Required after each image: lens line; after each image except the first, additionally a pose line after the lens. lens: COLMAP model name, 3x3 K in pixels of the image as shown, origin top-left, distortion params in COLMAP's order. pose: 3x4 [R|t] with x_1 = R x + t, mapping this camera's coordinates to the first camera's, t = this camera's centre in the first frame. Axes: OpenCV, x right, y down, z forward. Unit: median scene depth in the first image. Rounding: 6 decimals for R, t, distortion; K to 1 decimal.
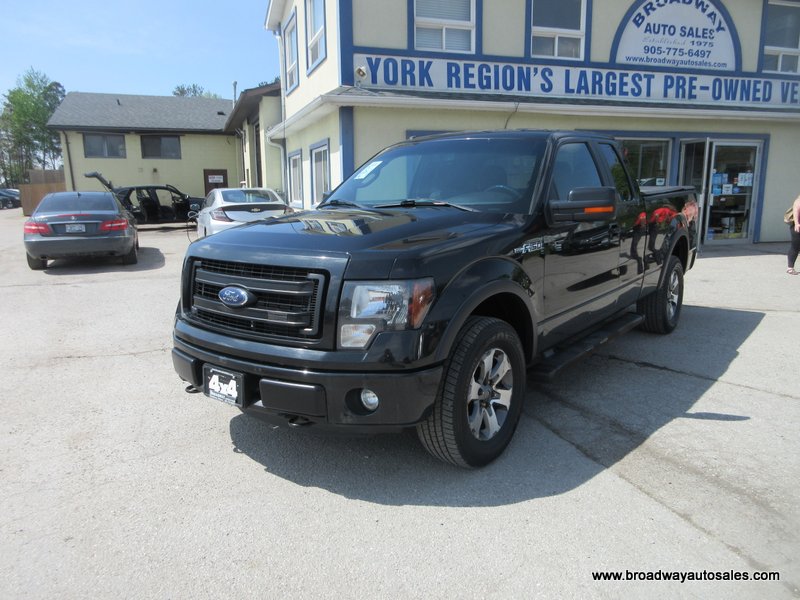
lens RADIAL K [[604.8, 0, 401.6], [0, 604.8, 300.0], [0, 0, 1]] dist [0.017235, -0.013758]
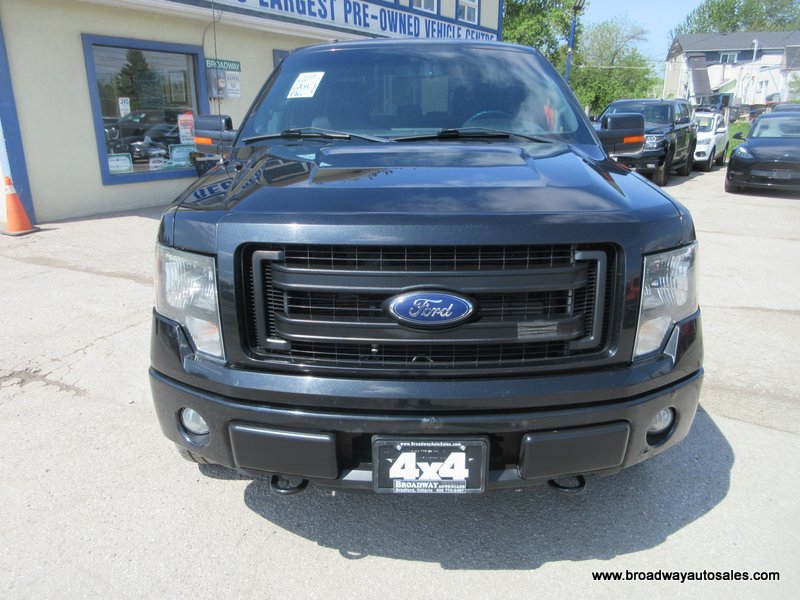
lens RADIAL K [[604.8, 0, 401.5], [0, 604.8, 295.1], [0, 0, 1]] dist [0.017235, -0.013758]
pose [[0.789745, -0.165122, 0.590794, -0.177409], [0.102998, 0.985111, 0.137648, -0.027668], [-0.604727, -0.047856, 0.794994, 0.163027]]
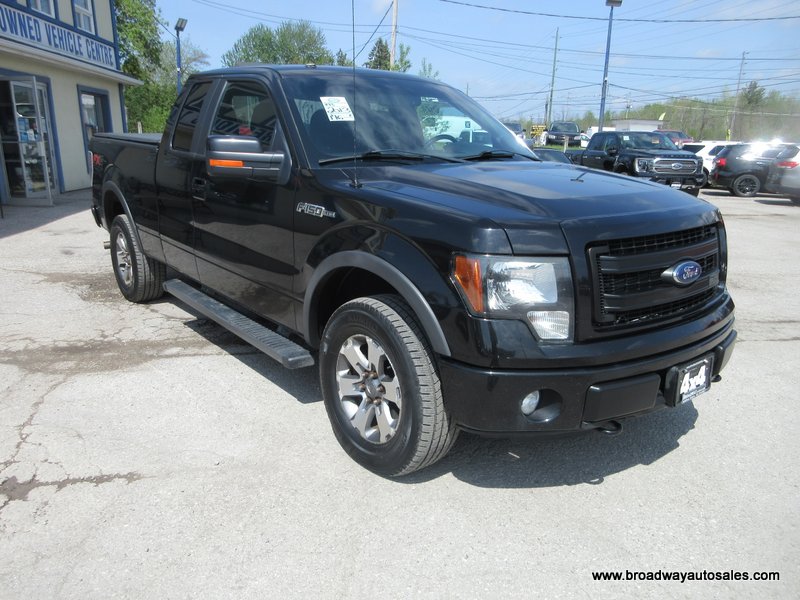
lens RADIAL K [[604.8, 0, 398.6], [0, 604.8, 298.0], [0, 0, 1]] dist [0.017235, -0.013758]
pose [[0.226291, -0.236755, 0.944849, -0.326977], [0.159505, 0.965924, 0.203835, -0.057523], [-0.960911, 0.104583, 0.256343, 0.331296]]
